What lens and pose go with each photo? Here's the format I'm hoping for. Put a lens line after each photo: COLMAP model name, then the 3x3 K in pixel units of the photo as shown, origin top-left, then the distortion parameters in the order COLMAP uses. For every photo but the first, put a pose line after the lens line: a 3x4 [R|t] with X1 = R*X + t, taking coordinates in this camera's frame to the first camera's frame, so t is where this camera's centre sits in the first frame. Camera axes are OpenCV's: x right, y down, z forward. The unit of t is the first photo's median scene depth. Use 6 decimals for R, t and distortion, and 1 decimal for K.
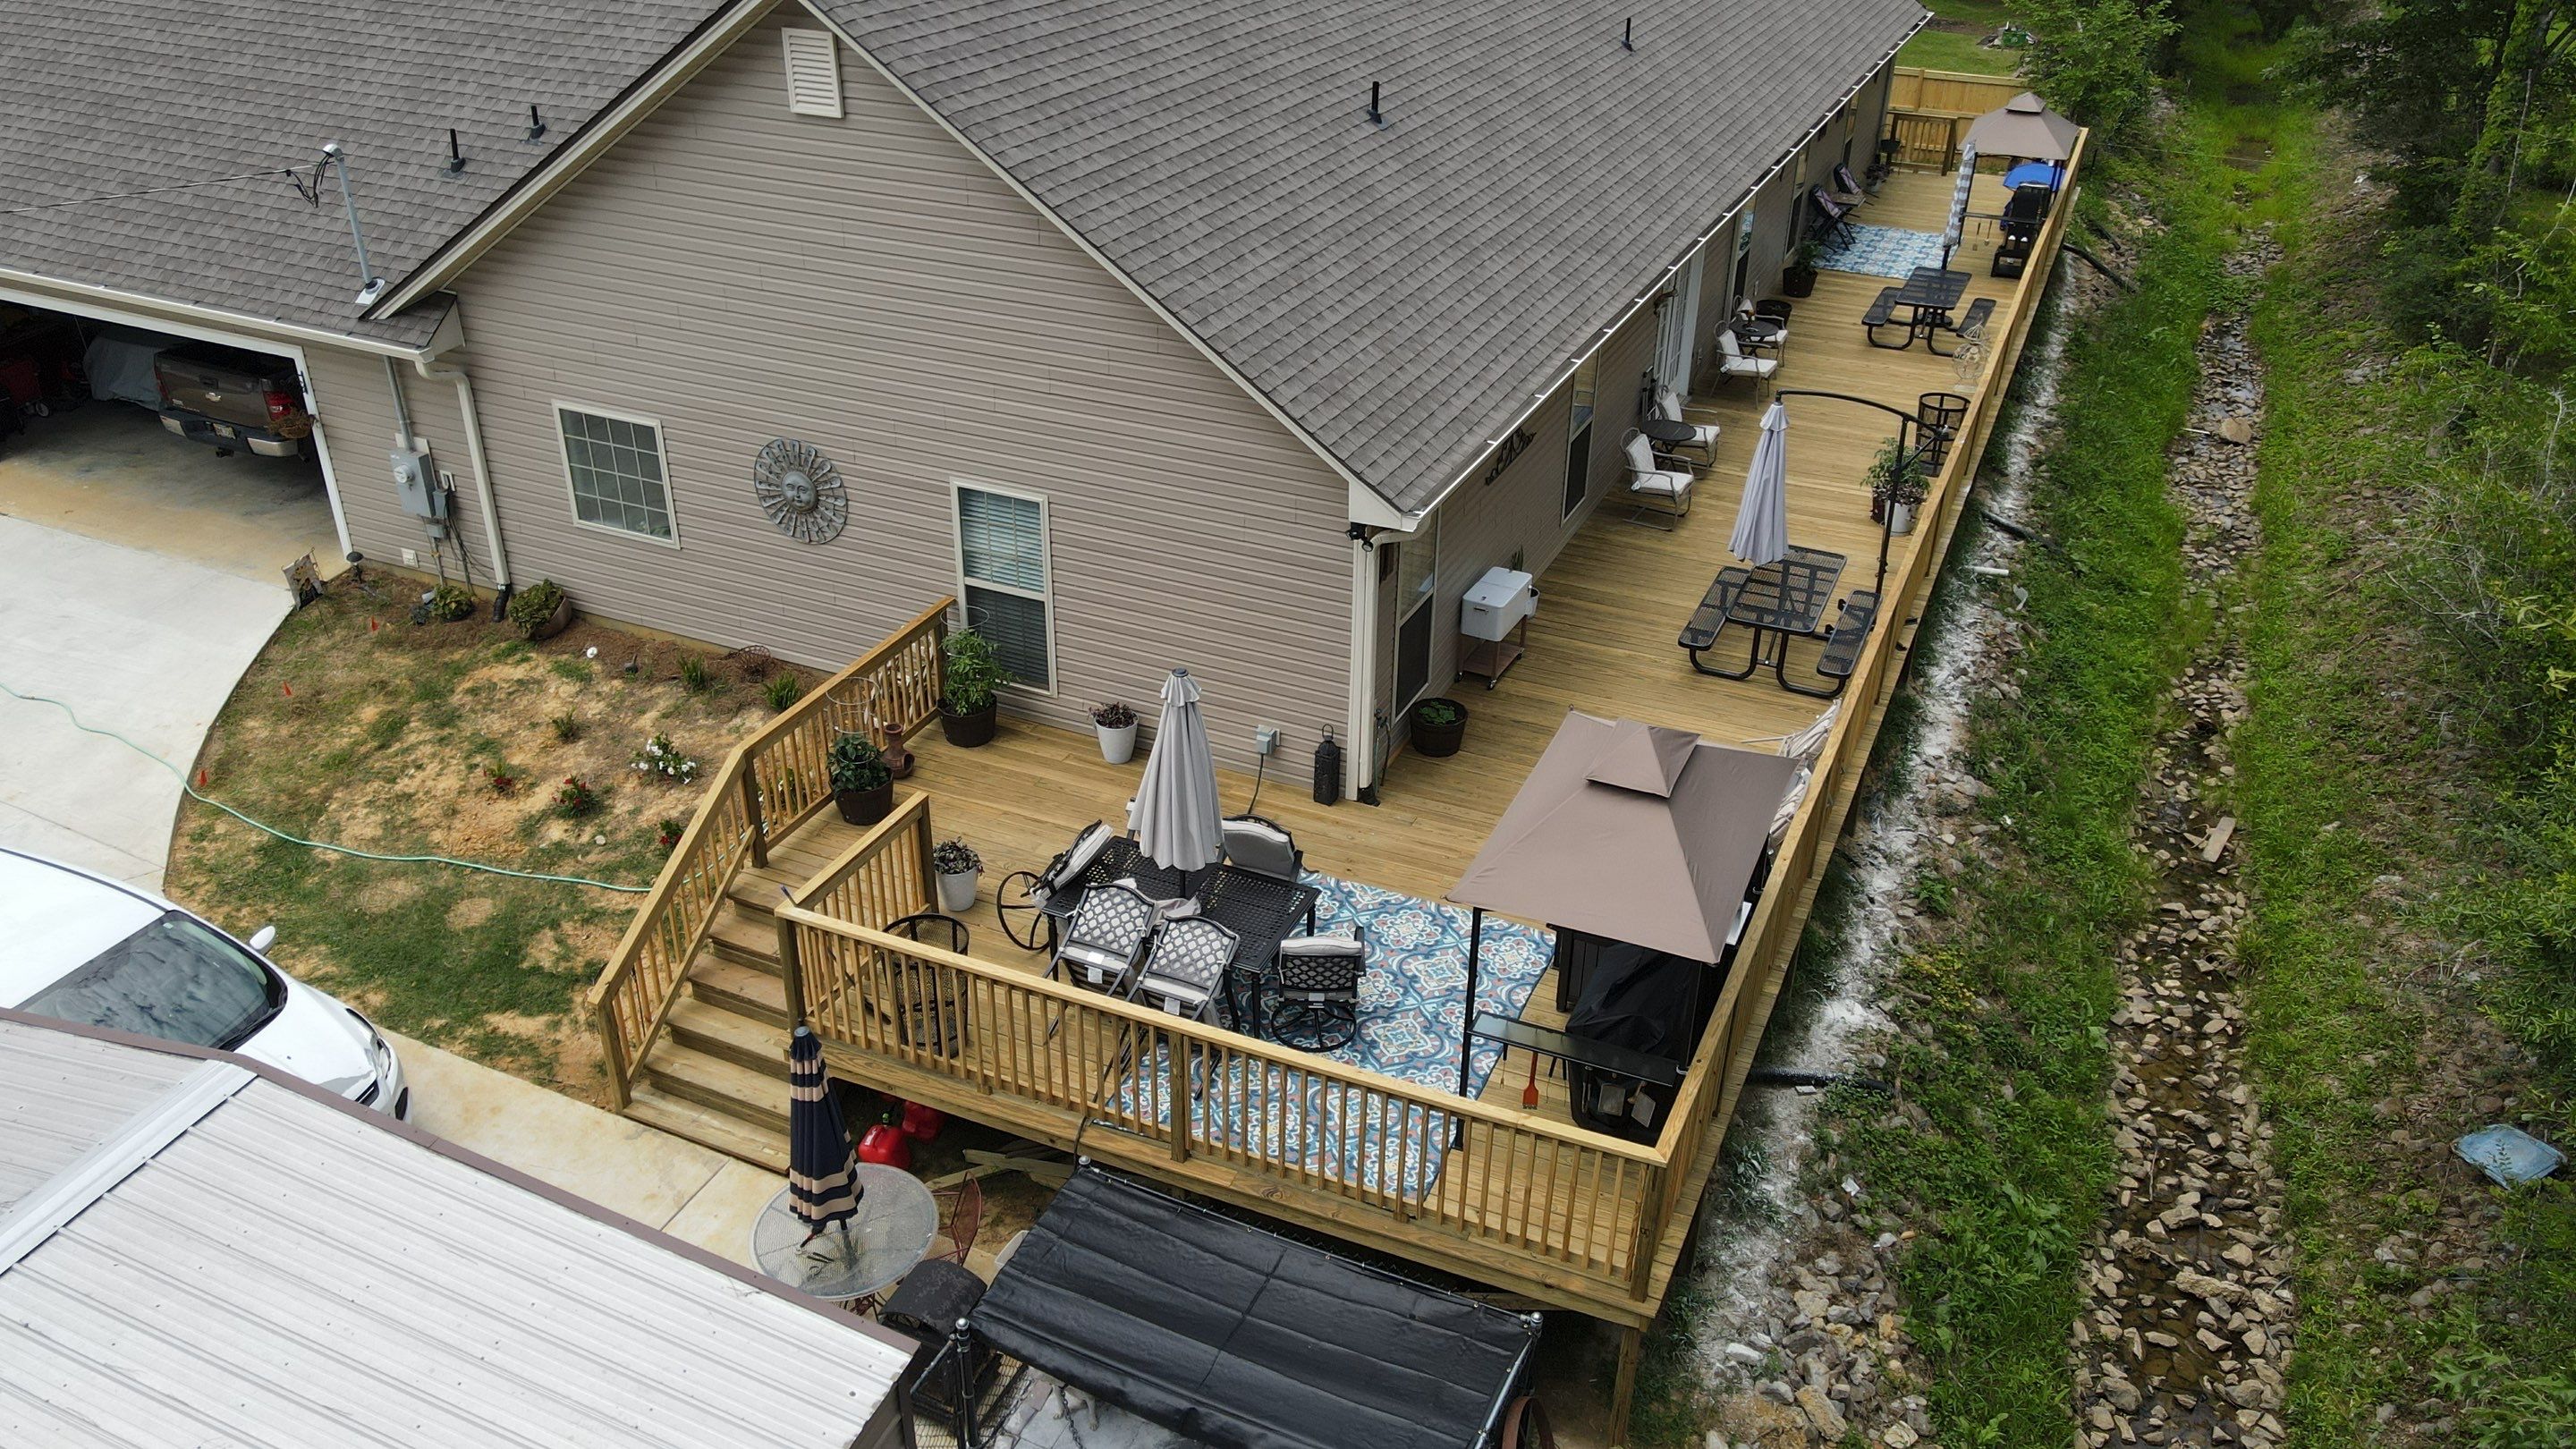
lens RADIAL K [[1874.6, 0, 1288.0], [0, 1874.6, 724.5], [0, 0, 1]] dist [0.013128, 0.005316]
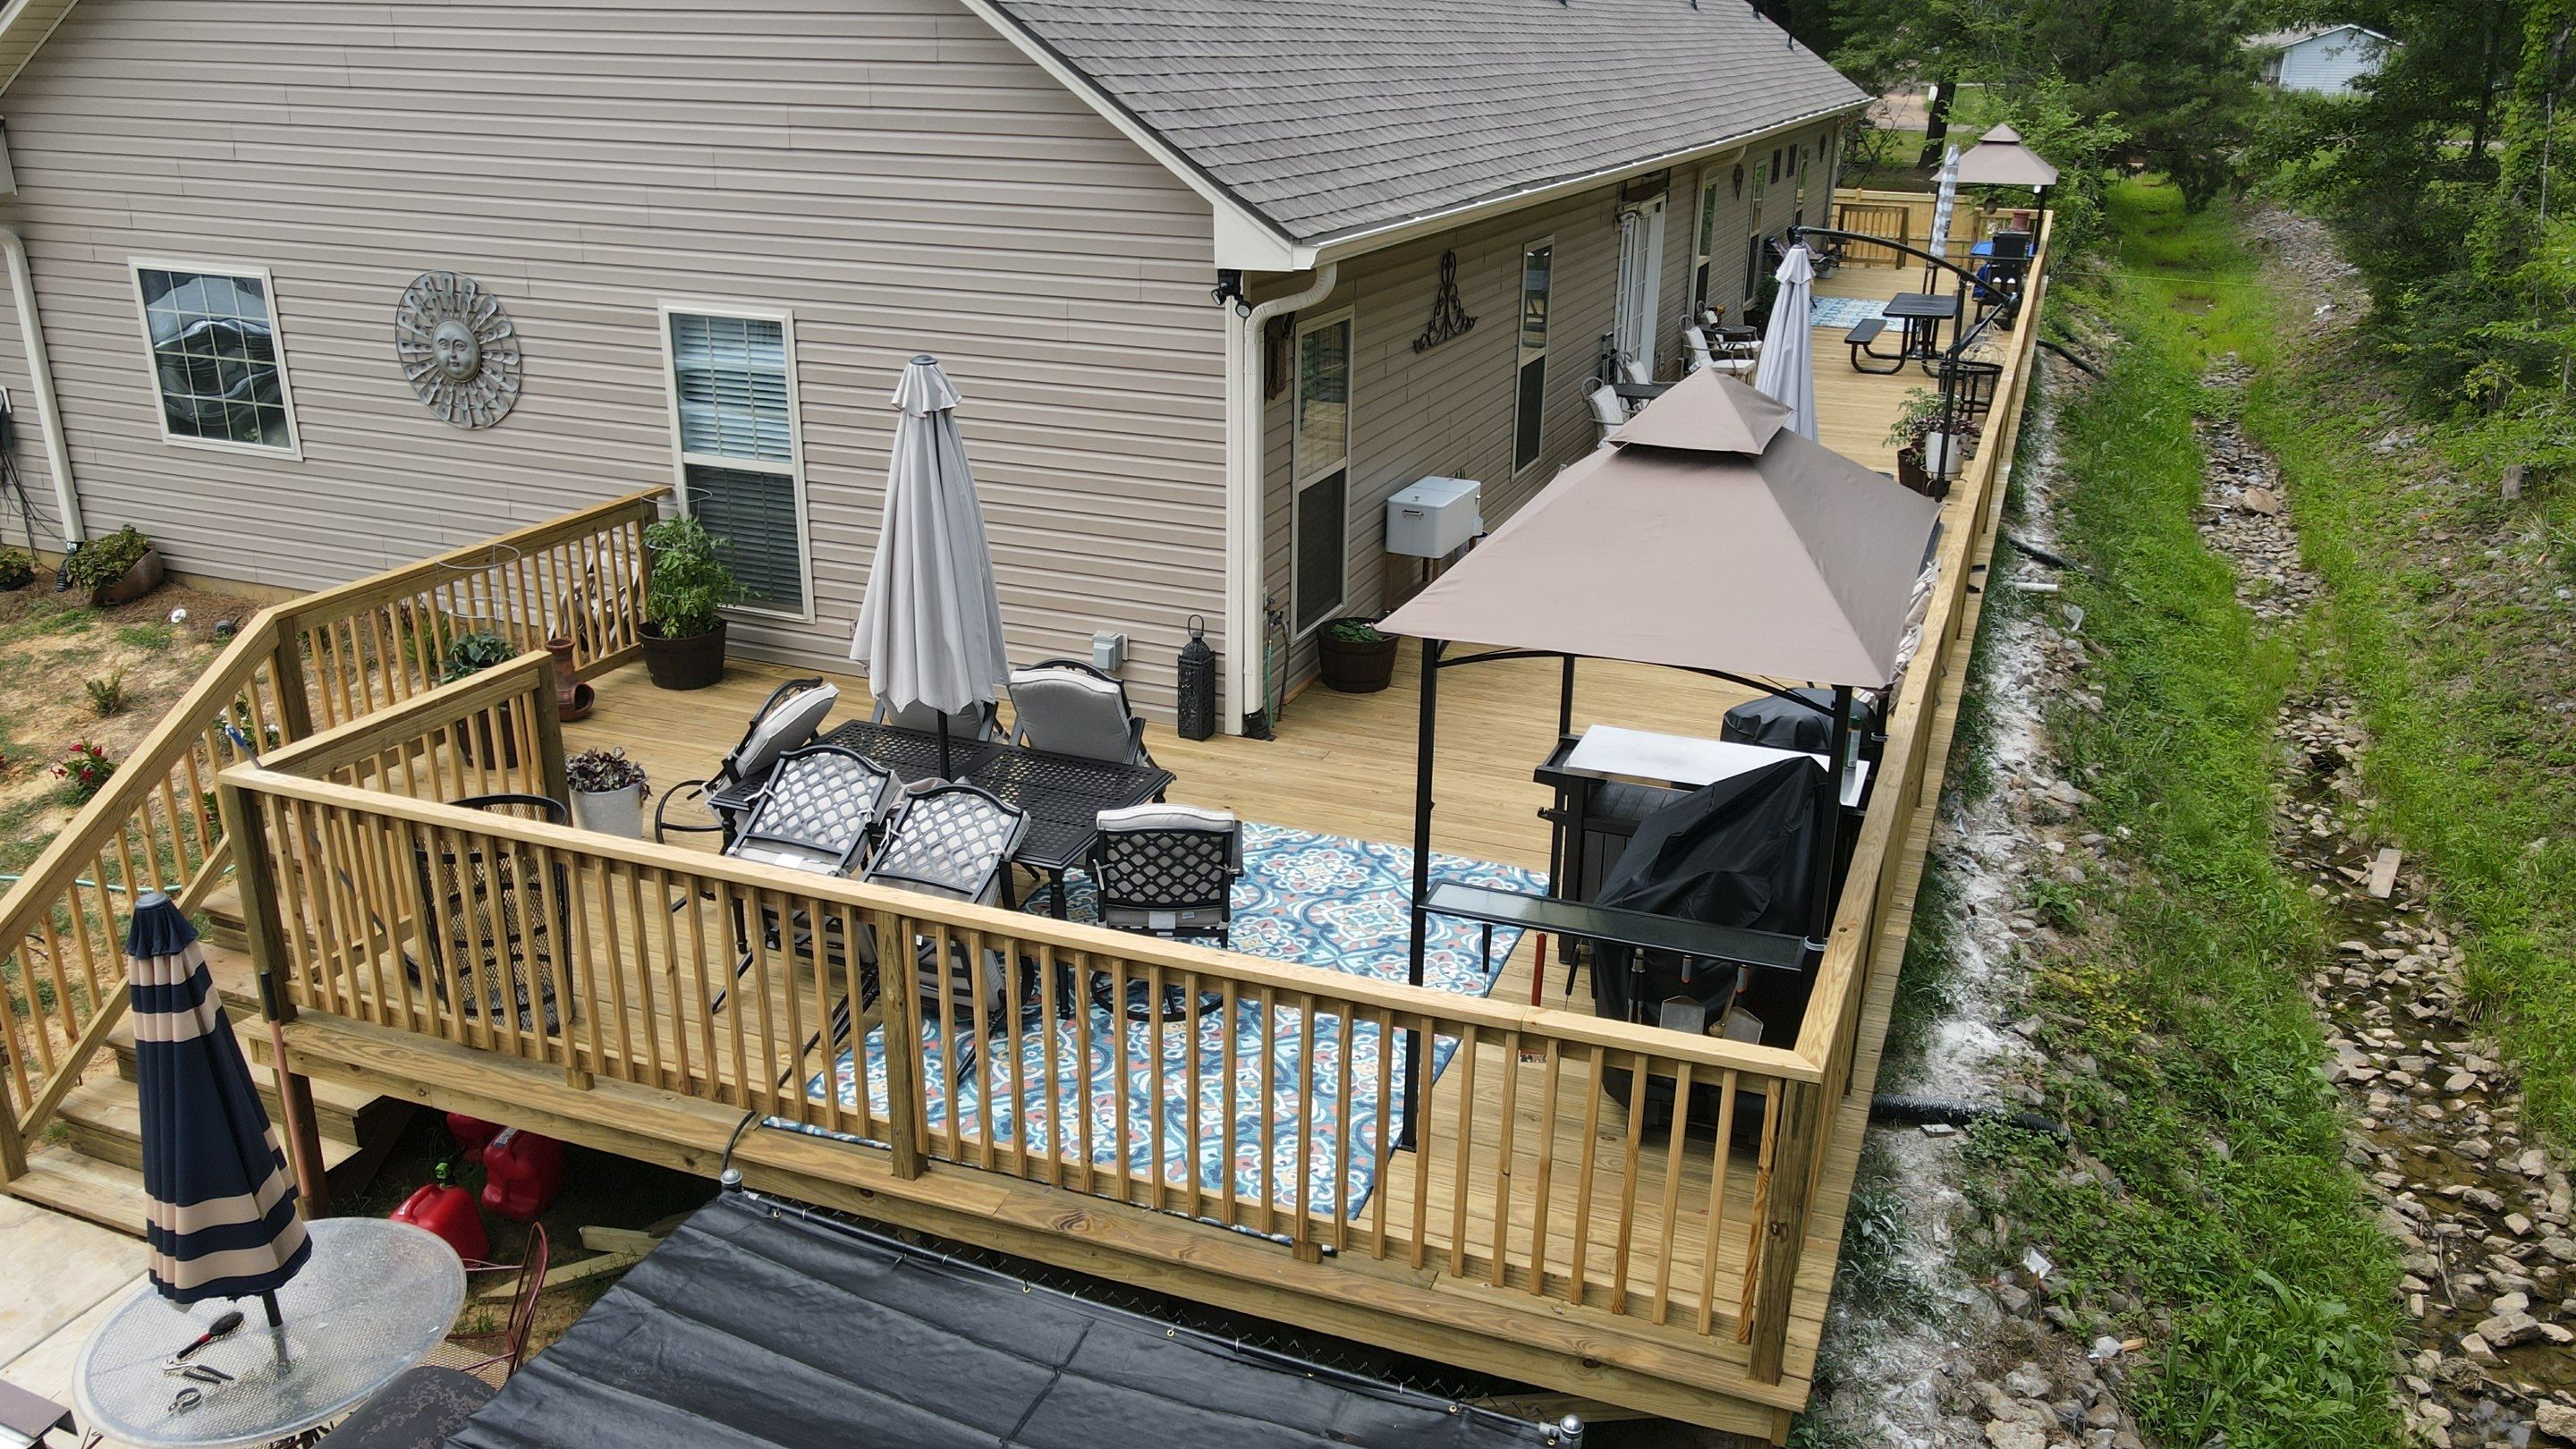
lens RADIAL K [[1874.6, 0, 1288.0], [0, 1874.6, 724.5], [0, 0, 1]] dist [0.013128, 0.005316]
pose [[0.999043, -0.014995, 0.041087, 0.025158], [0.021288, 0.987325, -0.157275, 0.142346], [-0.038208, 0.158000, 0.986700, 0.321103]]
